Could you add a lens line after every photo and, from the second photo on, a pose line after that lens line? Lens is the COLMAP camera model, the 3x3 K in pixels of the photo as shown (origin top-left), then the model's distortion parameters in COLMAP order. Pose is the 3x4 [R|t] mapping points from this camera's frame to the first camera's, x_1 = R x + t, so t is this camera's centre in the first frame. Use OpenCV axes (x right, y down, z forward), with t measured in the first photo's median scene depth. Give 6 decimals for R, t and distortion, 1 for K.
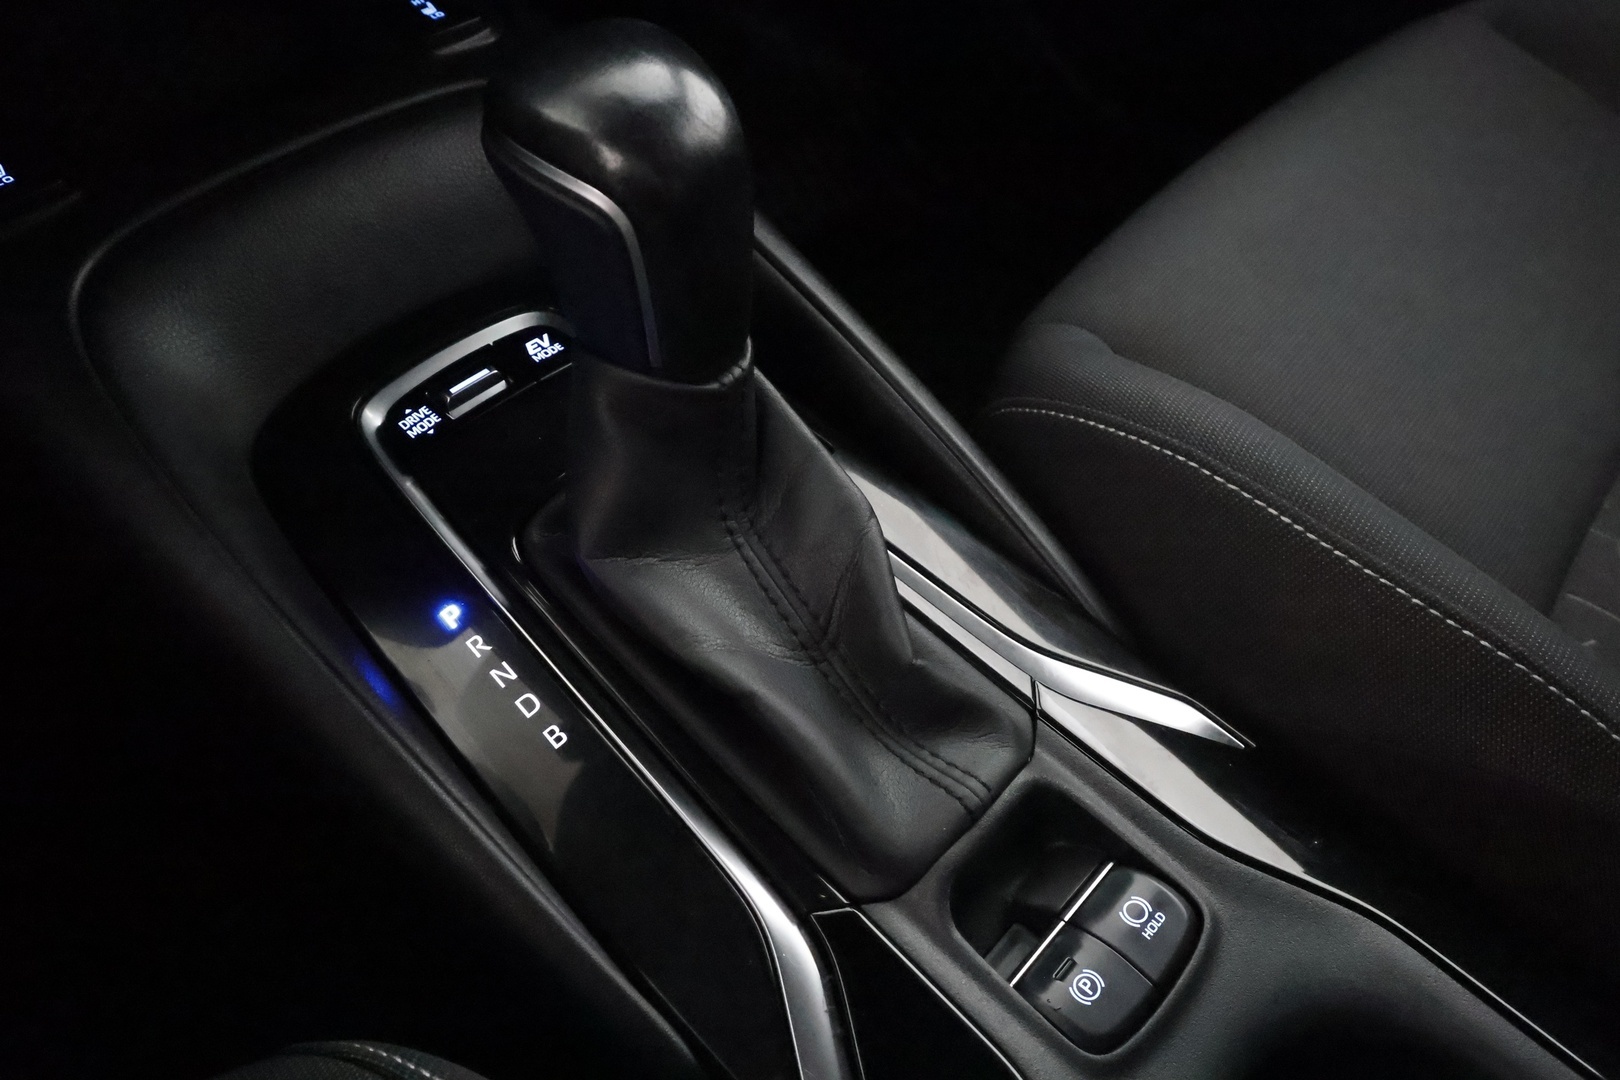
lens RADIAL K [[1266.7, 0, 795.6], [0, 1266.7, 541.6], [0, 0, 1]] dist [0.009934, -0.004131]
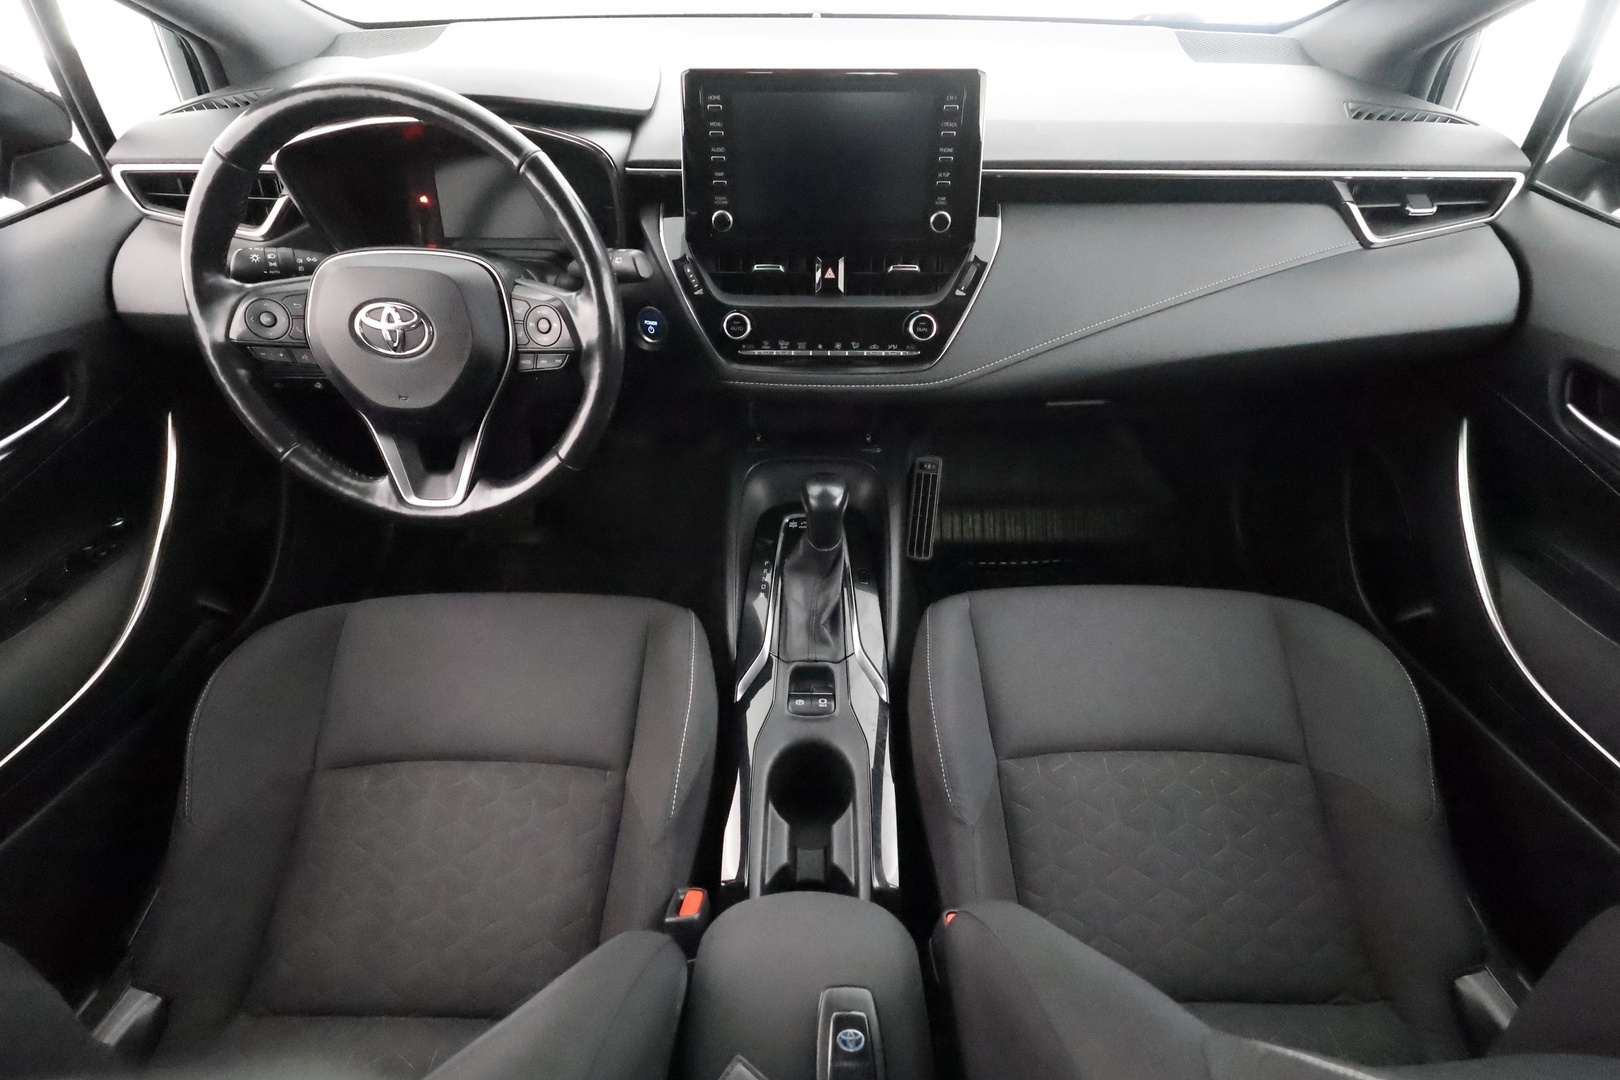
lens RADIAL K [[761.5, 0, 810.0], [0, 761.5, 540.0], [0, 0, 1]] dist [-0.000626, 0.001543]
pose [[0.668102, 0.505327, -0.546153, 1.268471], [-0.534337, 0.836645, 0.120455, -0.426540], [0.517806, 0.211354, 0.828979, -1.192964]]
